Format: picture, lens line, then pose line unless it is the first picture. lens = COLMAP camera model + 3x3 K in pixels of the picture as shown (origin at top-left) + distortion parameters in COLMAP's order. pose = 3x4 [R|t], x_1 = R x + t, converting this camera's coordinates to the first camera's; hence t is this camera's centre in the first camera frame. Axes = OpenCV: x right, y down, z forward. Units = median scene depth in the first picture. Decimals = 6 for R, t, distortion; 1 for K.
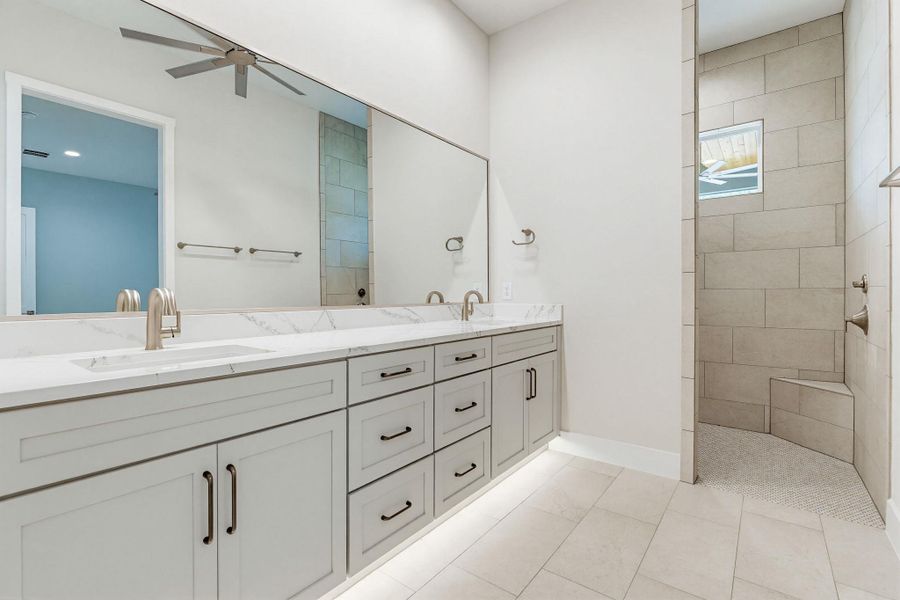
lens RADIAL K [[414.0, 0, 459.3], [0, 414.0, 299.5], [0, 0, 1]] dist [-0.002779, -0.000888]
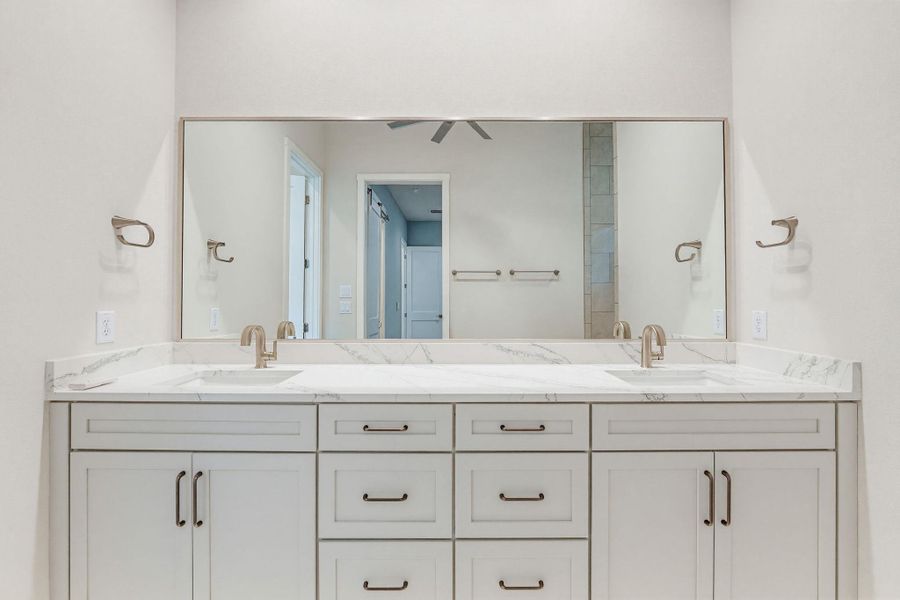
lens RADIAL K [[396.8, 0, 459.9], [0, 396.8, 297.1], [0, 0, 1]] dist [-0.016356, -0.000188]
pose [[0.606475, 0.000625, -0.795102, 0.381913], [-0.015657, 0.999815, -0.011157, -0.058921], [0.794948, 0.019216, 0.606373, 0.385008]]
